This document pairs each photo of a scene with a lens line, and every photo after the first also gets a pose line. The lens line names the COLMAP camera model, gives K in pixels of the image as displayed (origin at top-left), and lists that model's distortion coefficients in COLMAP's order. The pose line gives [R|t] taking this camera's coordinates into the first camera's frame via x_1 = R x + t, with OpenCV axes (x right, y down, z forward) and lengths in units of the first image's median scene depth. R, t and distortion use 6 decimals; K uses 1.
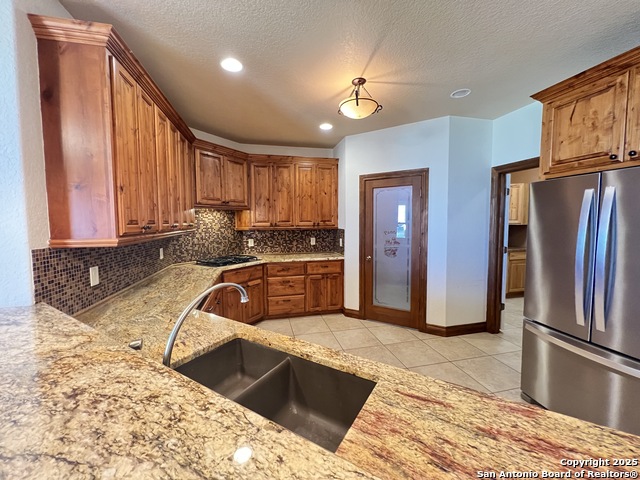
lens RADIAL K [[256.9, 0, 318.0], [0, 256.9, 236.7], [0, 0, 1]] dist [-0.000028, -0.000174]
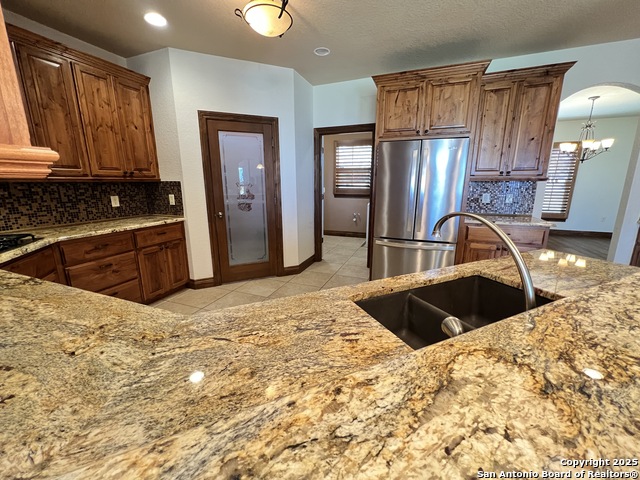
lens RADIAL K [[257.4, 0, 319.8], [0, 257.4, 237.1], [0, 0, 1]] dist [-0.002465, -0.000544]
pose [[0.565350, -0.167687, 0.807627, -0.340462], [0.048865, 0.984207, 0.170144, 0.027119], [-0.823403, -0.056726, 0.564615, 0.243330]]
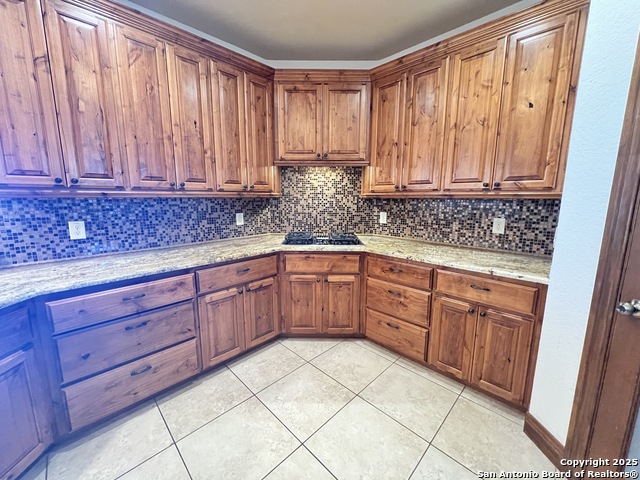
lens RADIAL K [[257.4, 0, 318.4], [0, 257.4, 237.1], [0, 0, 1]] dist [-0.002465, -0.000544]
pose [[0.529617, 0.142089, -0.836252, 0.246523], [-0.057662, 0.989620, 0.131630, -0.005439], [0.846275, -0.021493, 0.532313, 0.610647]]
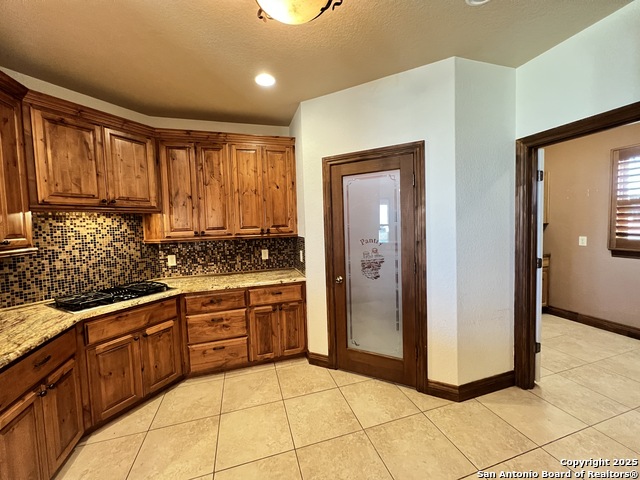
lens RADIAL K [[256.9, 0, 318.1], [0, 256.9, 237.1], [0, 0, 1]] dist [-0.000028, -0.000174]
pose [[0.997501, -0.029739, 0.064085, 0.105950], [0.030318, 0.999508, -0.008085, -0.025999], [-0.063813, 0.010008, 0.997912, 0.342344]]
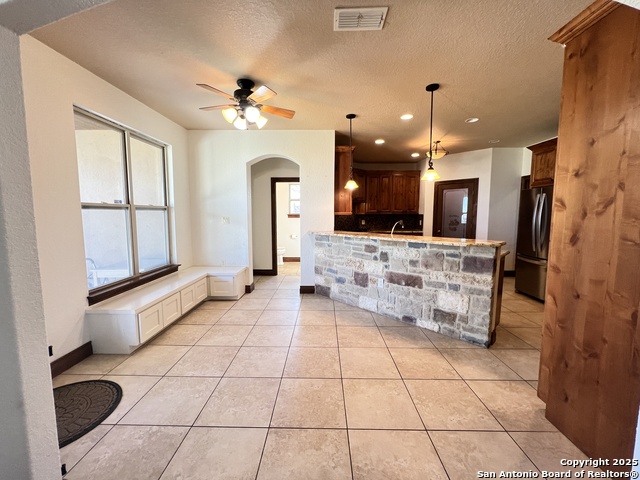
lens RADIAL K [[257.4, 0, 320.1], [0, 257.4, 236.0], [0, 0, 1]] dist [-0.002465, -0.000544]
pose [[0.971634, 0.027533, -0.234883, -0.165631], [-0.021284, 0.999350, 0.029098, 0.084241], [0.235532, -0.023274, 0.971588, -0.838358]]
